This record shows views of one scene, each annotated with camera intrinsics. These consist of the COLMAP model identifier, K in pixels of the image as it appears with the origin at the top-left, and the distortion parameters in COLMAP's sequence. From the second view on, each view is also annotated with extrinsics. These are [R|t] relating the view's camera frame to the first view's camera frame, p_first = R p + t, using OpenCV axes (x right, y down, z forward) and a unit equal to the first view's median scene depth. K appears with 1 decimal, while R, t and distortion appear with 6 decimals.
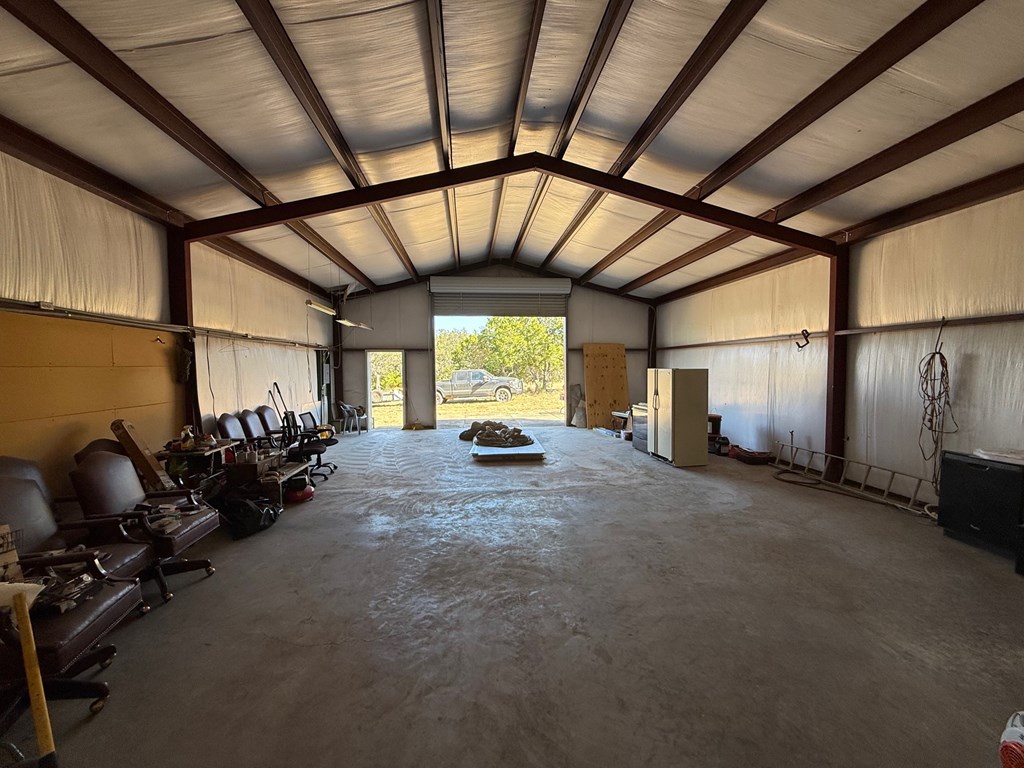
lens RADIAL K [[405.8, 0, 510.0], [0, 405.8, 385.5], [0, 0, 1]] dist [-0.002891, 0.001087]
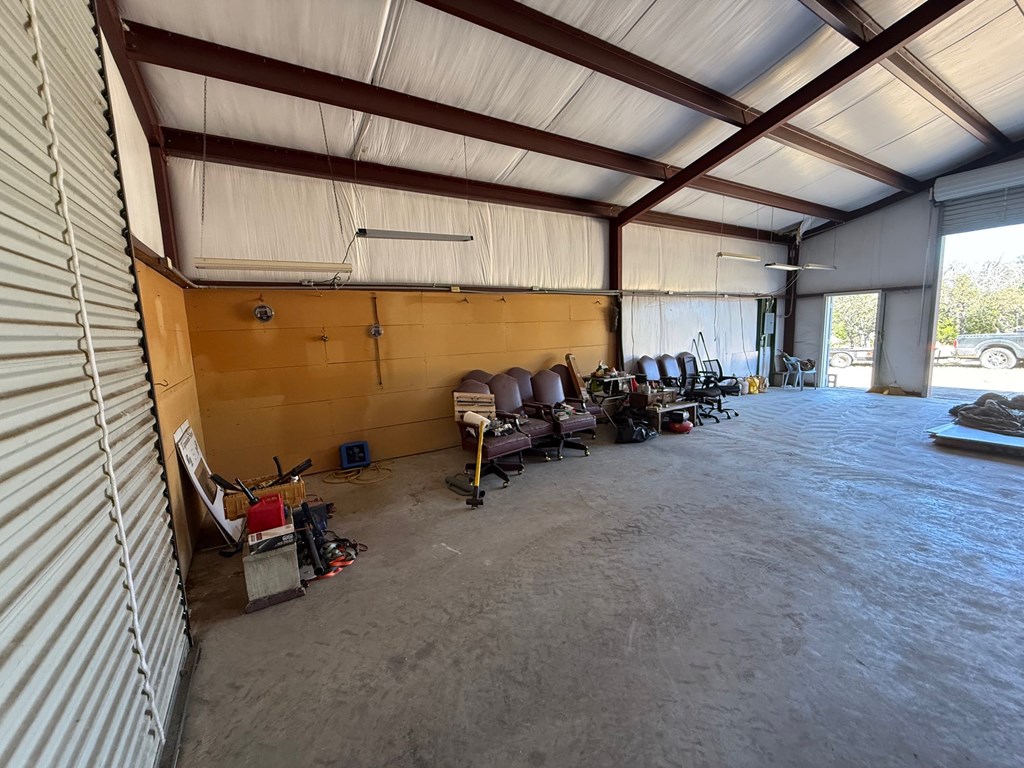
lens RADIAL K [[405.8, 0, 511.6], [0, 405.8, 385.0], [0, 0, 1]] dist [-0.002891, 0.001087]
pose [[0.433827, 0.114269, -0.893721, 0.308935], [-0.010185, 0.992484, 0.121952, 0.009636], [0.900939, -0.043803, 0.431730, 0.056809]]
